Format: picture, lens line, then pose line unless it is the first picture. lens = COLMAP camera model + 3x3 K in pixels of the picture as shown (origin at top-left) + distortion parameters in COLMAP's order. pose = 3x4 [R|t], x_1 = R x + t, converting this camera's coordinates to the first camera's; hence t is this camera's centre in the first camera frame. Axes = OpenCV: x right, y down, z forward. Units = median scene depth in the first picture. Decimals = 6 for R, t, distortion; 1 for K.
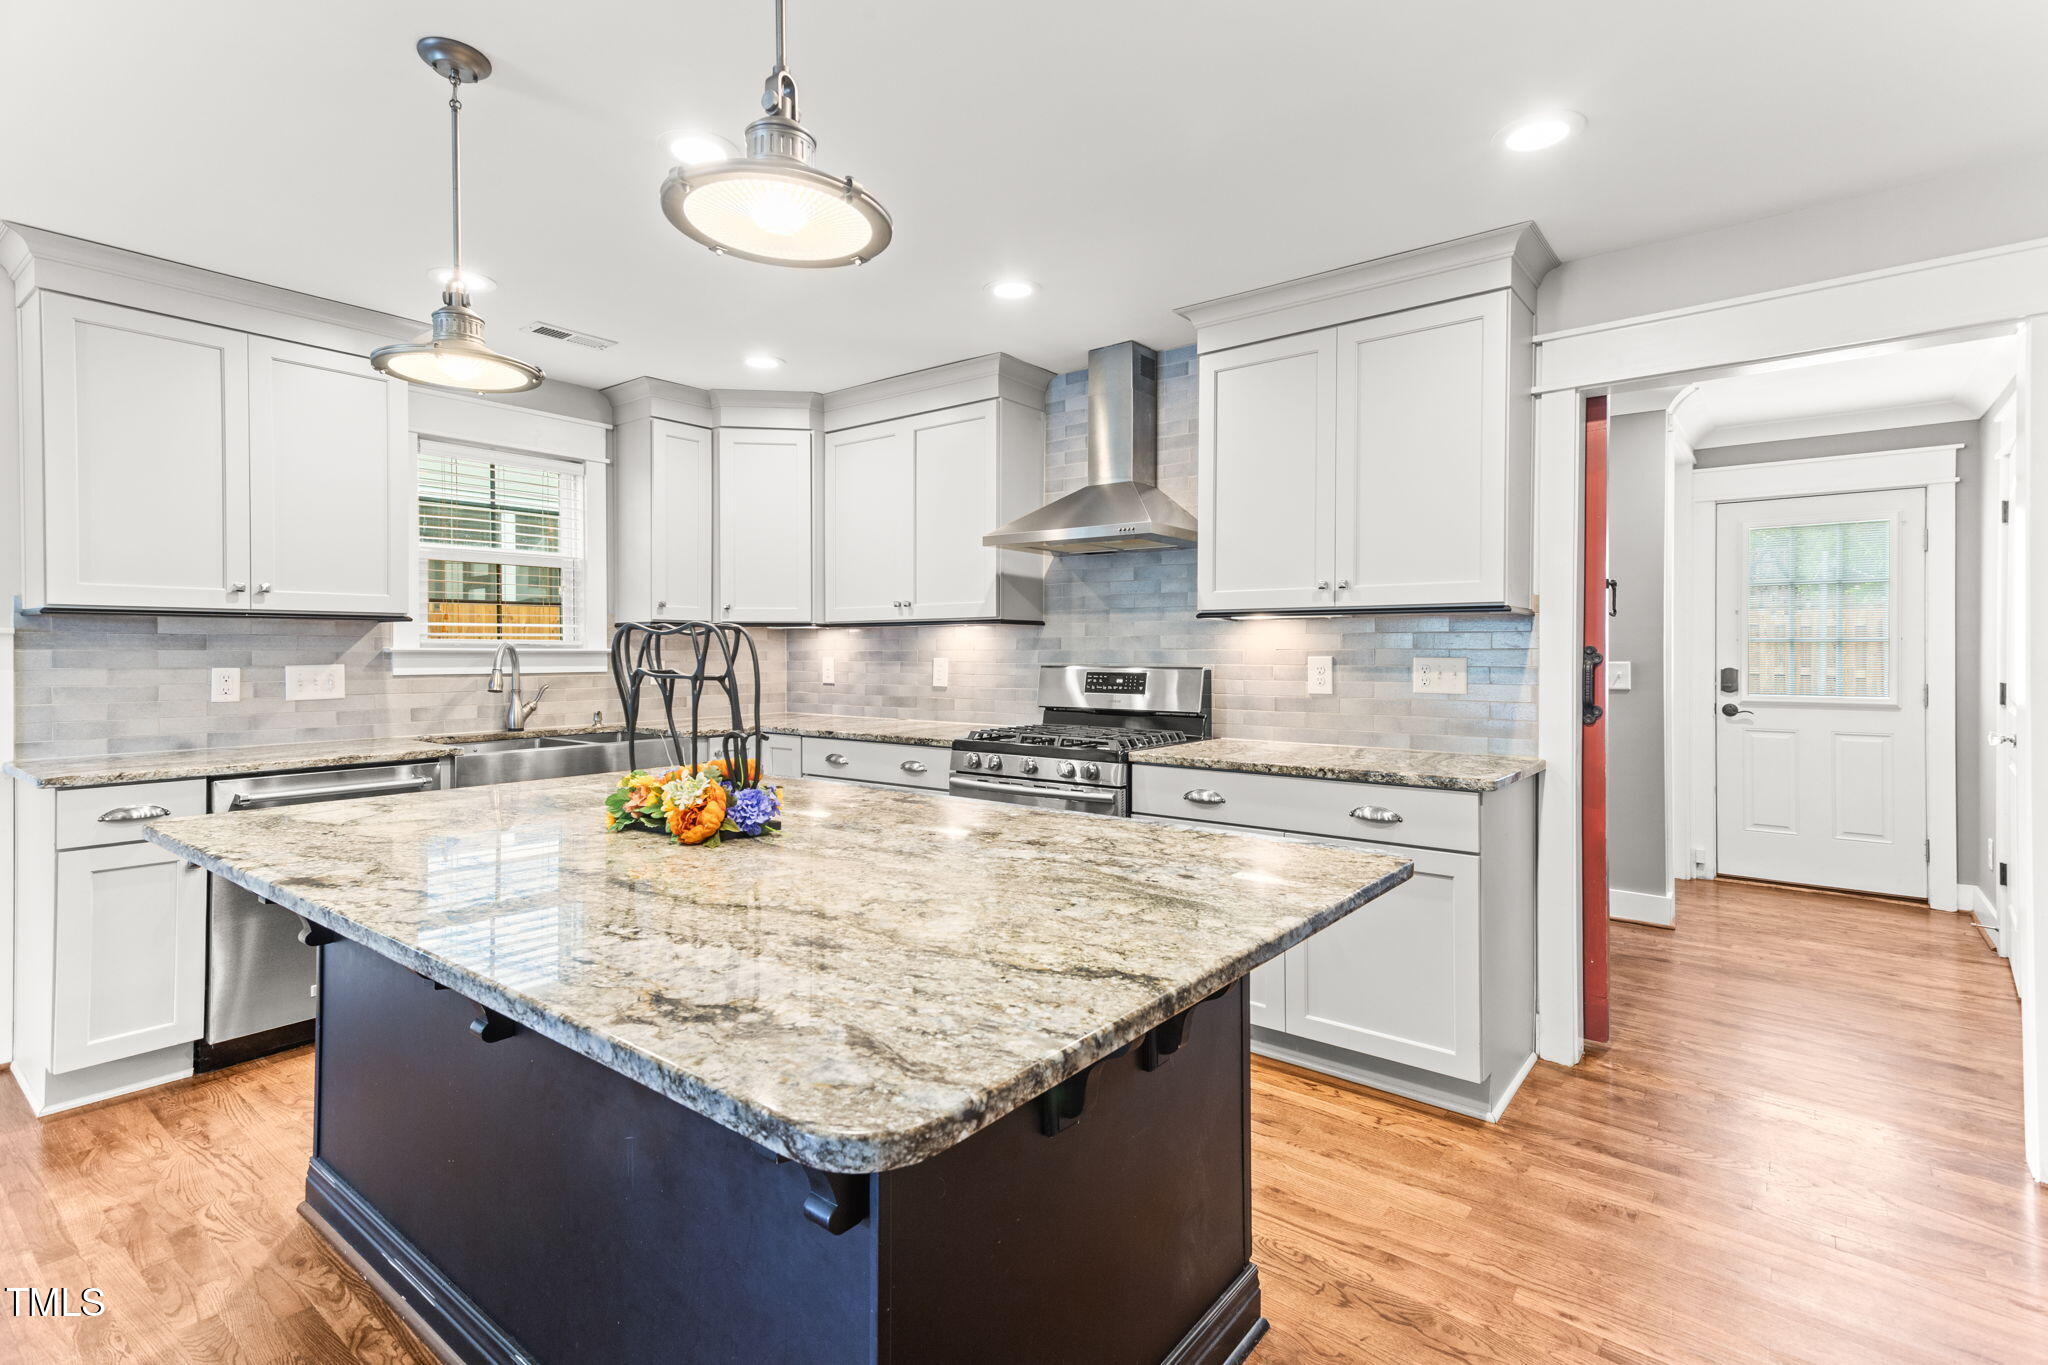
lens RADIAL K [[973.0, 0, 1015.9], [0, 973.0, 658.6], [0, 0, 1]] dist [0.024111, 0.000002]
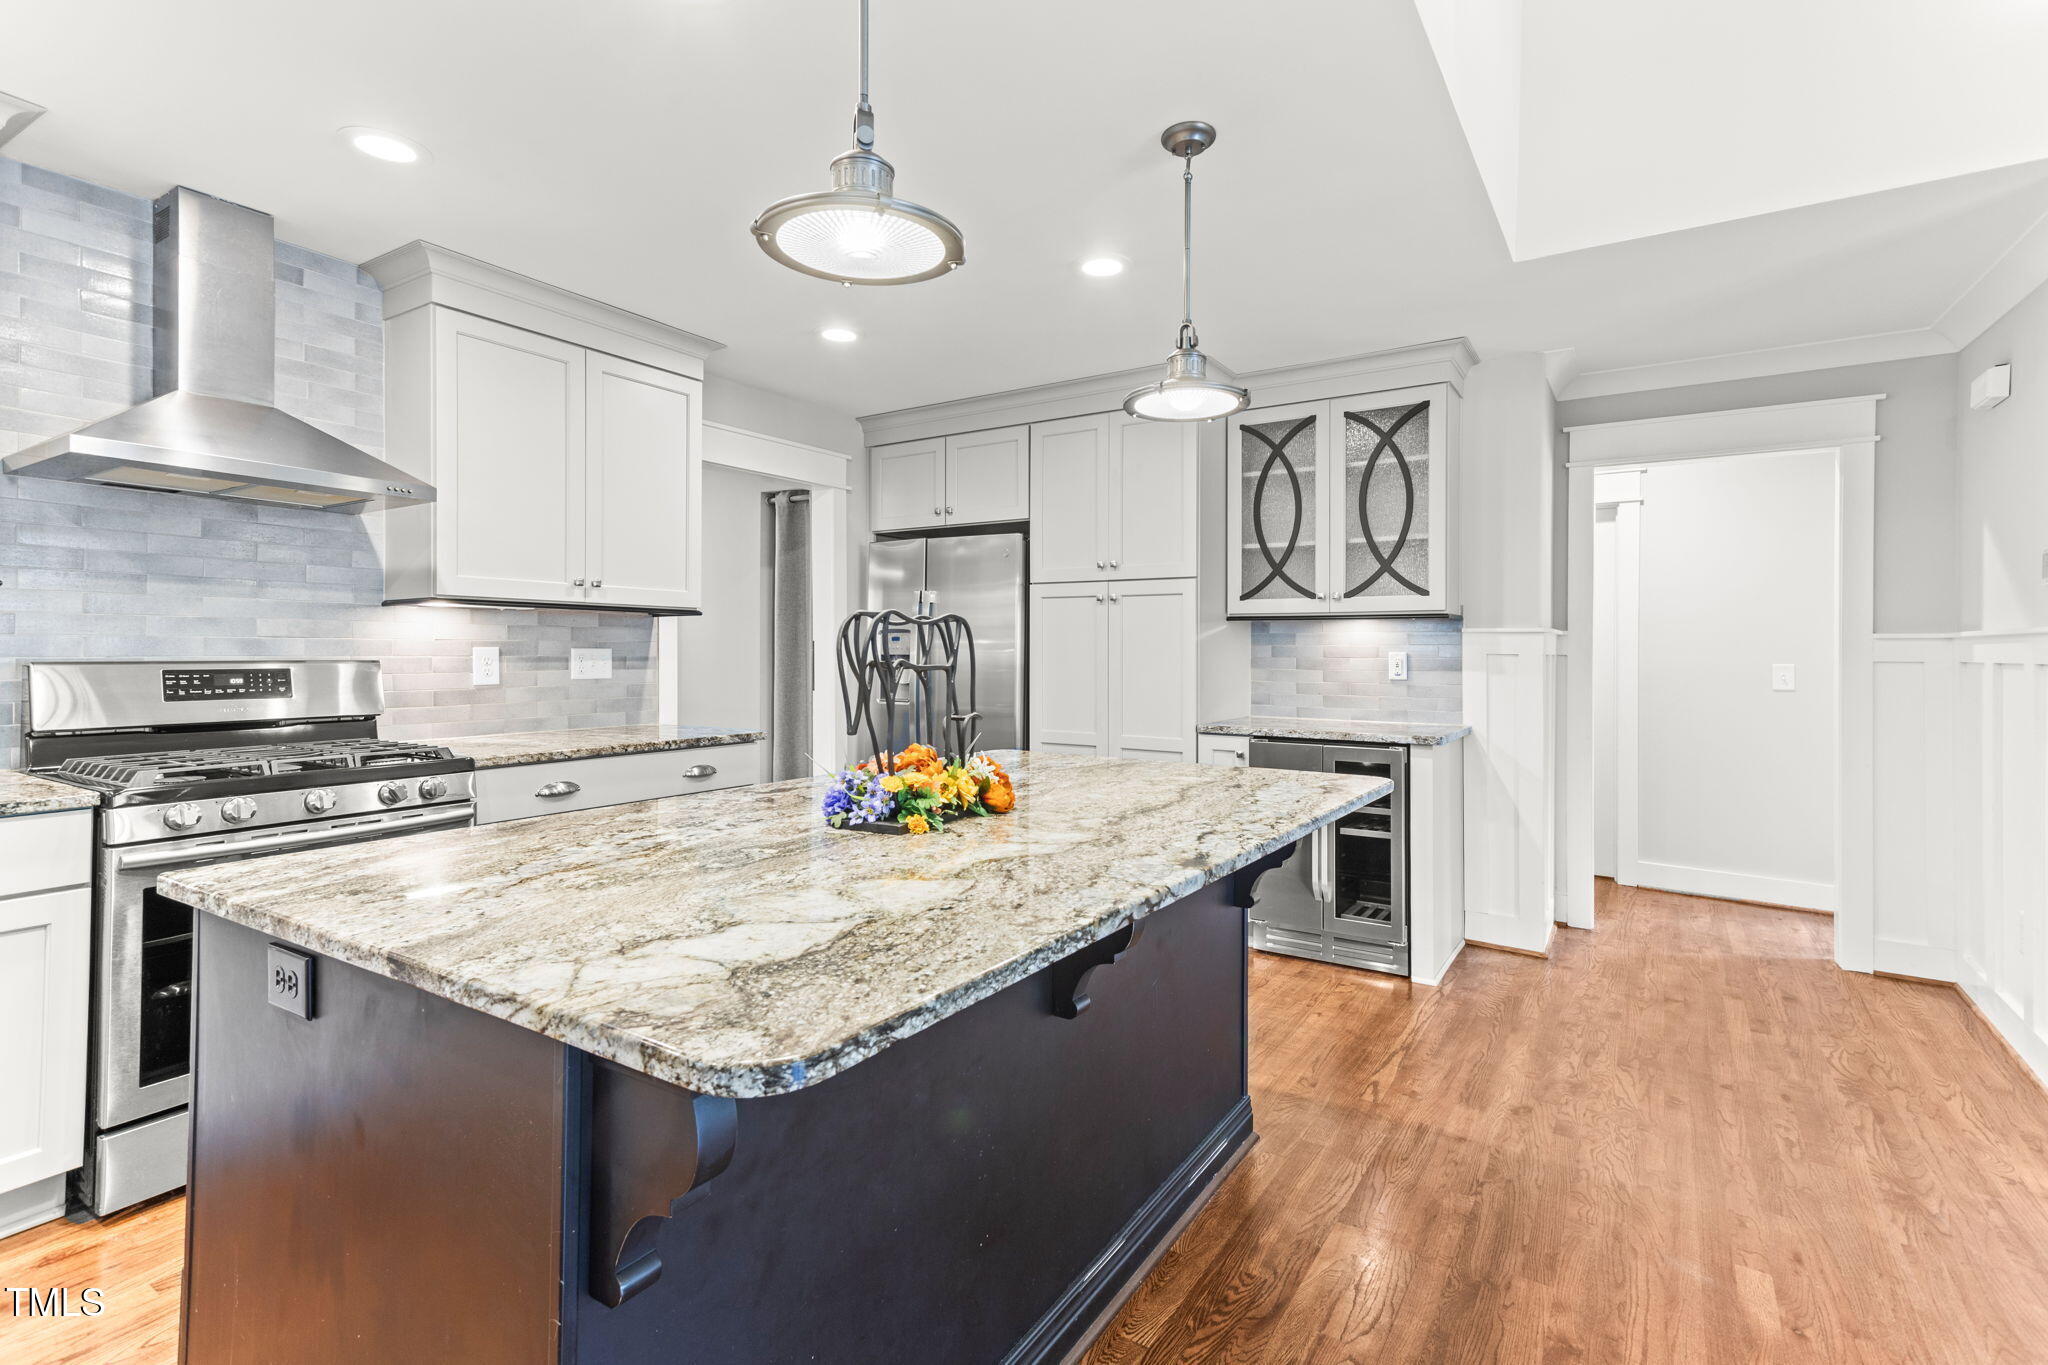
lens RADIAL K [[966.2, 0, 1022.1], [0, 966.2, 653.8], [0, 0, 1]] dist [0.016979, 0.010287]
pose [[-0.101190, -0.003835, 0.994860, -0.656333], [0.000164, 0.999992, 0.003872, 0.000520], [-0.994867, 0.000555, -0.101188, 0.498522]]
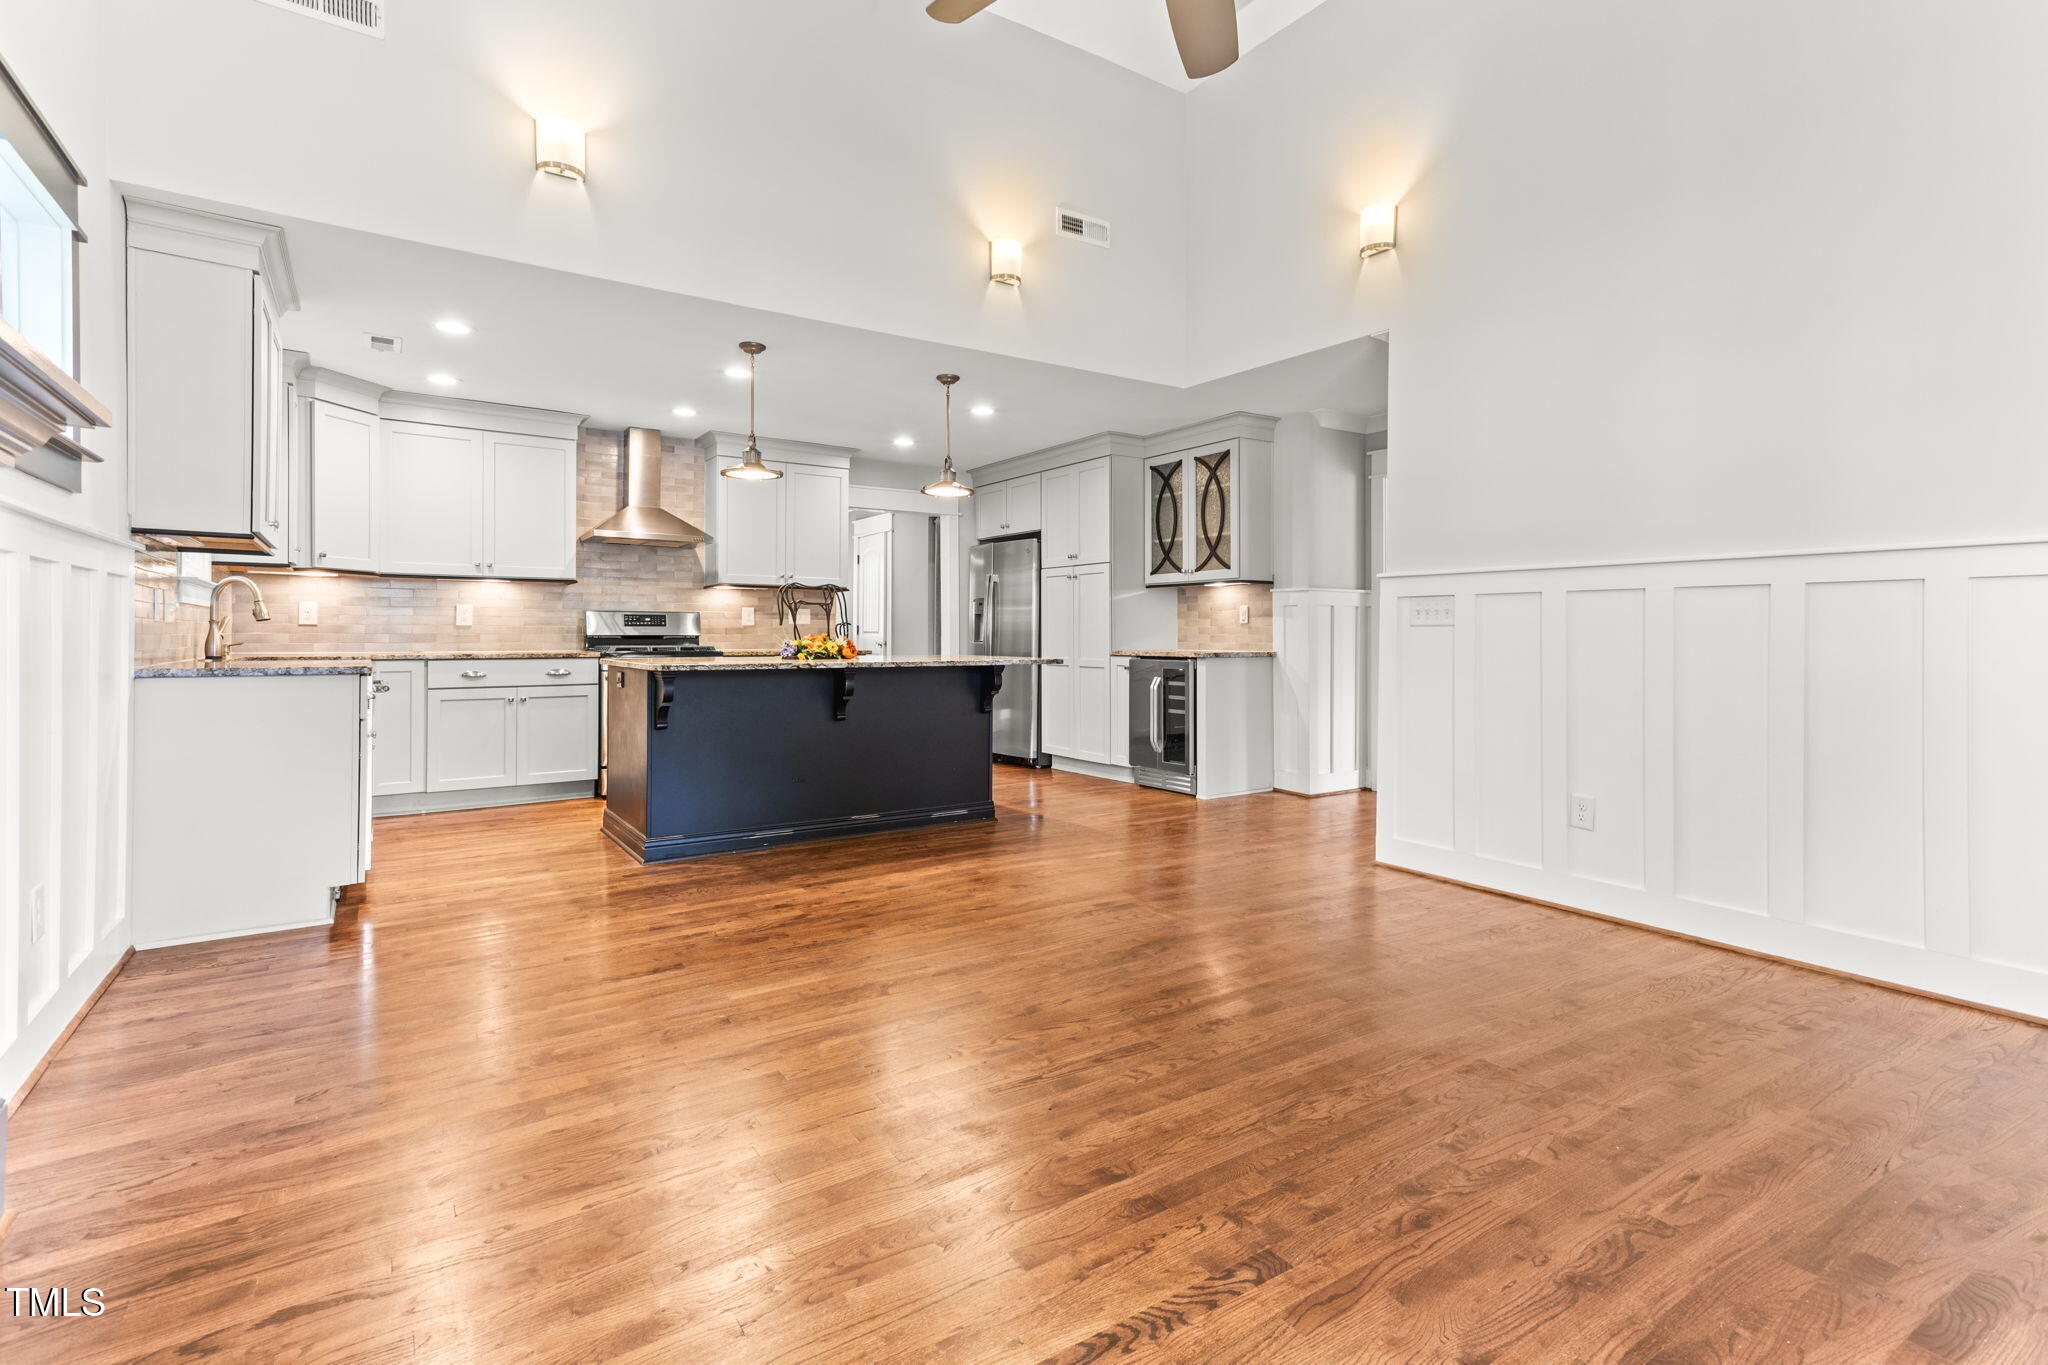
lens RADIAL K [[972.6, 0, 1019.7], [0, 972.6, 637.2], [0, 0, 1]] dist [0.023665, 0.001914]
pose [[0.299992, -0.002053, 0.953940, -1.367392], [0.003736, 0.999993, 0.000977, 0.055296], [-0.953935, 0.003271, 0.299997, -0.173035]]
